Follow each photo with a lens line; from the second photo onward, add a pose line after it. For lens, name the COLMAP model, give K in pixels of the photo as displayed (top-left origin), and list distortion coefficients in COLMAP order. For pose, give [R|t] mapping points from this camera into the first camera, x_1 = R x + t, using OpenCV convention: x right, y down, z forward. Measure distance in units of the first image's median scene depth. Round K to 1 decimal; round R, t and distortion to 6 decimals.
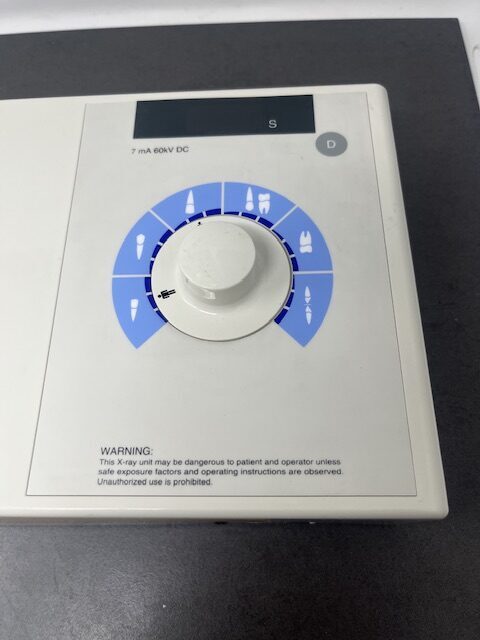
lens RADIAL K [[487.2, 0, 238.3], [0, 487.2, 318.0], [0, 0, 1]] dist [0.021144, 0.003735]
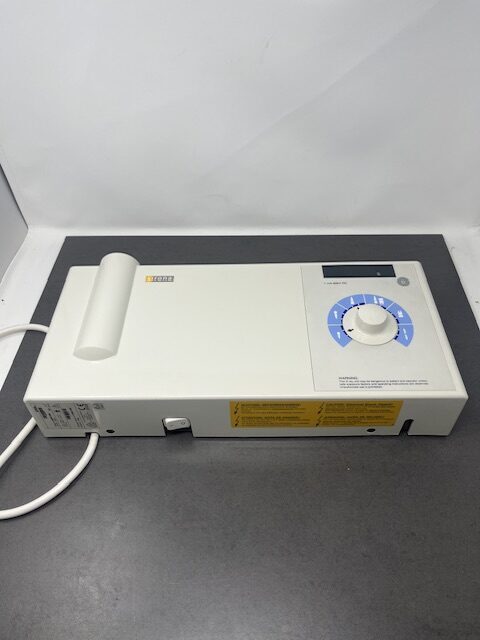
lens RADIAL K [[487.2, 0, 242.6], [0, 487.2, 321.3], [0, 0, 1]] dist [0.021144, 0.003735]
pose [[0.999701, 0.020202, 0.013804, -0.721296], [-0.014564, 0.944655, -0.327742, 0.729979], [-0.019661, 0.327442, 0.944667, -1.403861]]
